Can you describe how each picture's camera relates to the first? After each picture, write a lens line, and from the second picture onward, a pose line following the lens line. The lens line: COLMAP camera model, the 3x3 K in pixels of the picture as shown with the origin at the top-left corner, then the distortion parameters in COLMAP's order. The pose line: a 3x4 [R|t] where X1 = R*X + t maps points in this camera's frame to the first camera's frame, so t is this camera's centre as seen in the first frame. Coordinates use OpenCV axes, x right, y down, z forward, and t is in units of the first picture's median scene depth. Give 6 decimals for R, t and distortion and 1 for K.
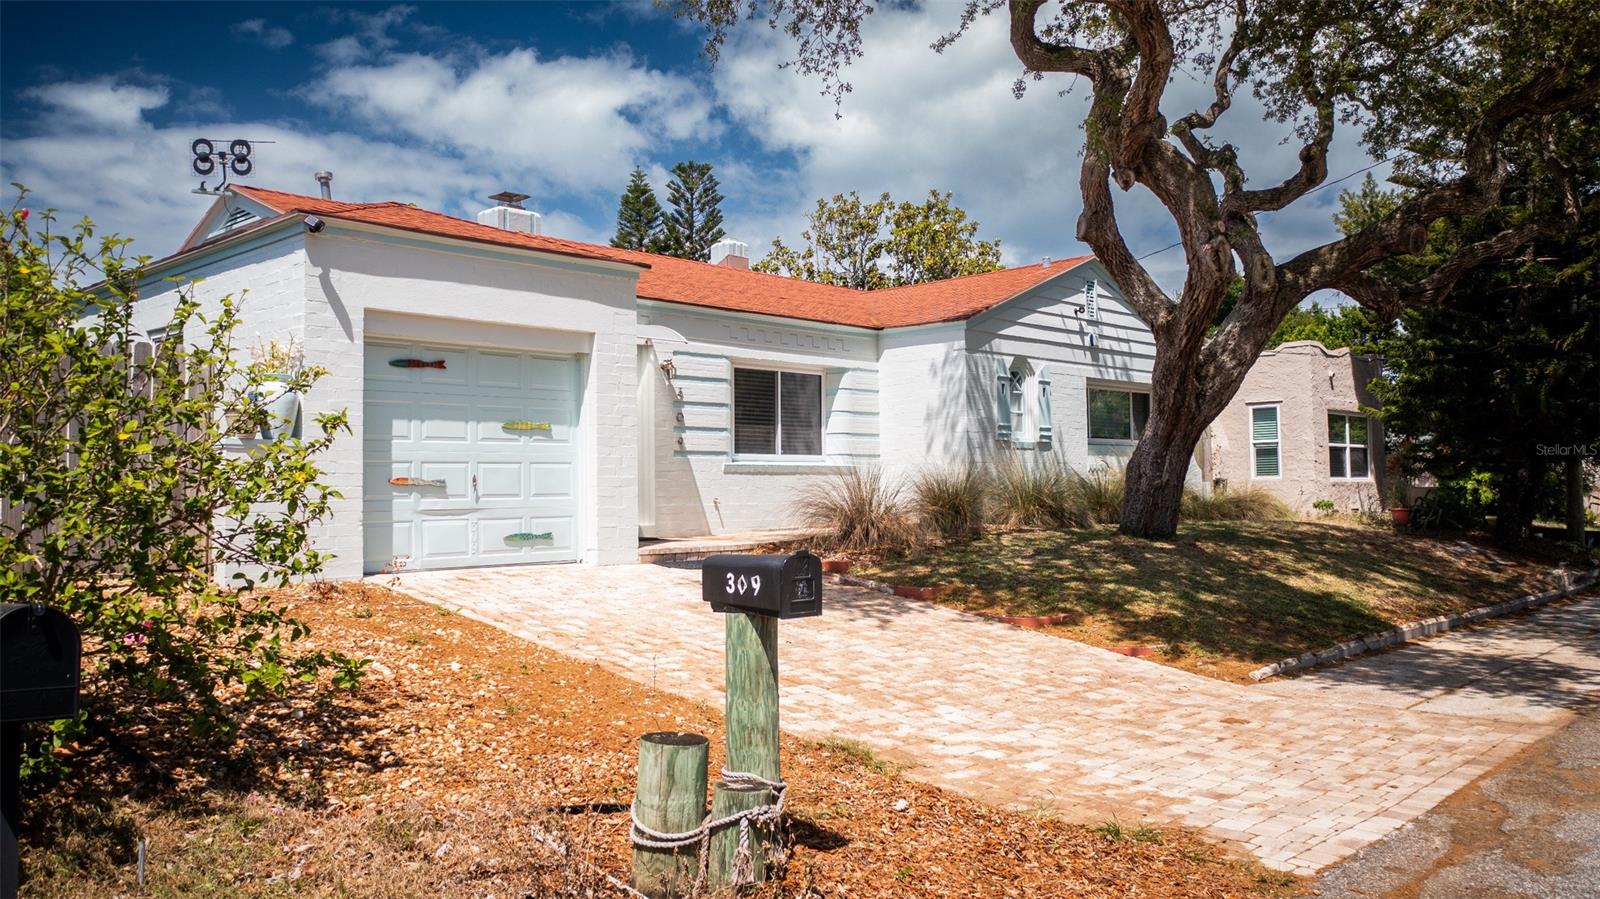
lens RADIAL K [[1231.8, 0, 800.0], [0, 1231.8, 449.5], [0, 0, 1]] dist [-0.002002, 0.001026]
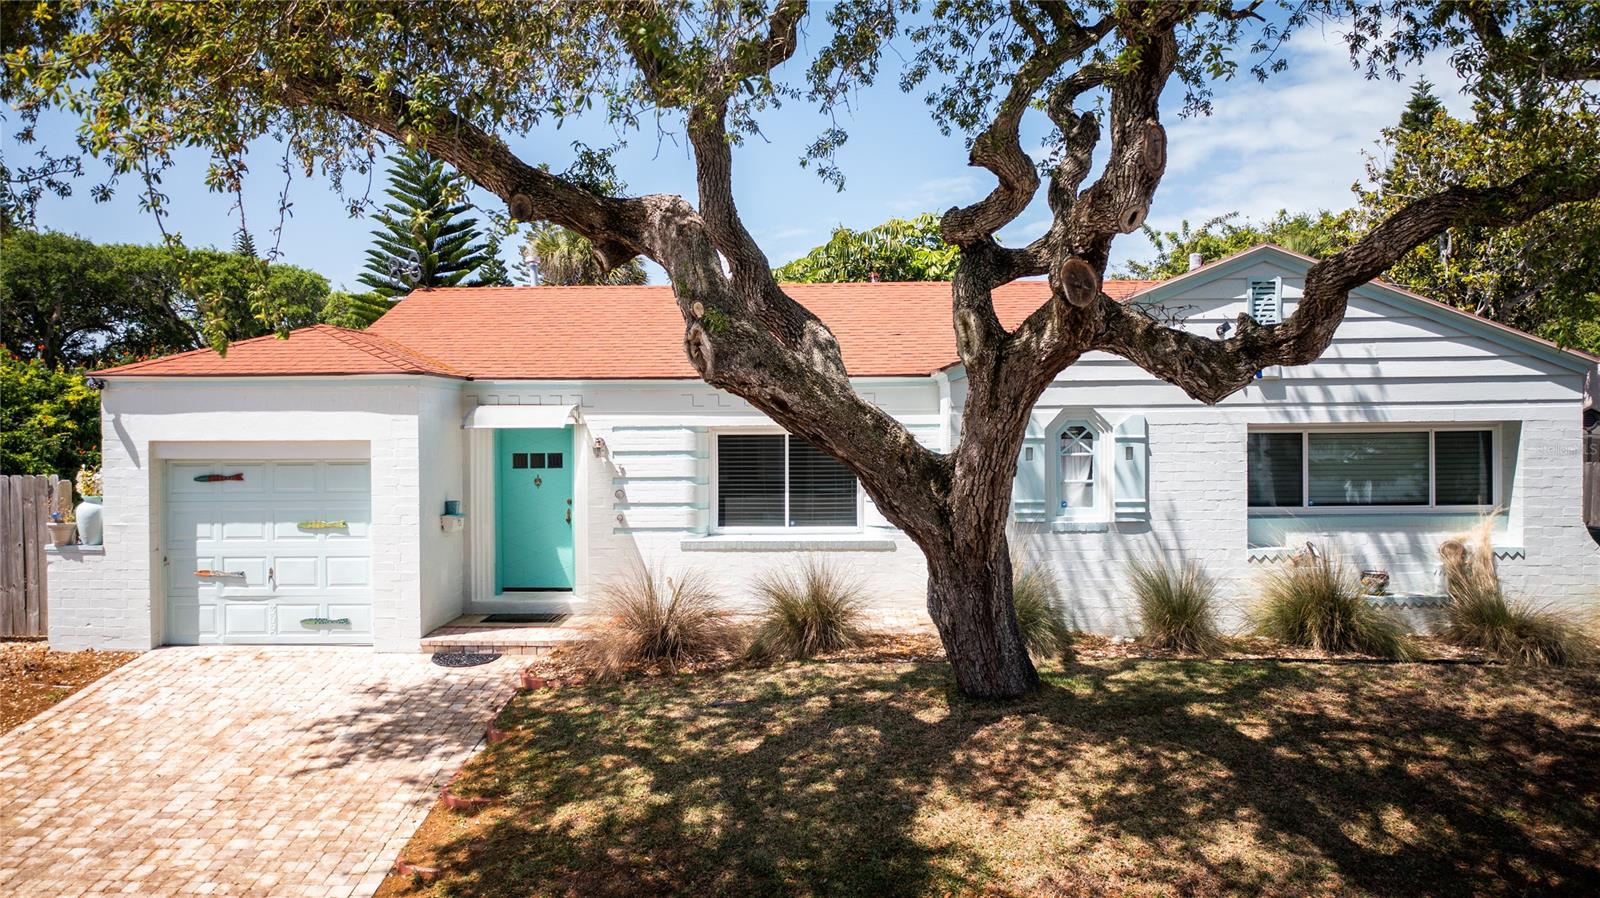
lens RADIAL K [[1231.8, 0, 800.0], [0, 1231.8, 449.0], [0, 0, 1]] dist [-0.002002, 0.001026]
pose [[0.667661, 0.018170, -0.744244, 0.730053], [0.023301, 0.998702, 0.045286, -0.103316], [0.744101, -0.047578, 0.666371, 0.451222]]
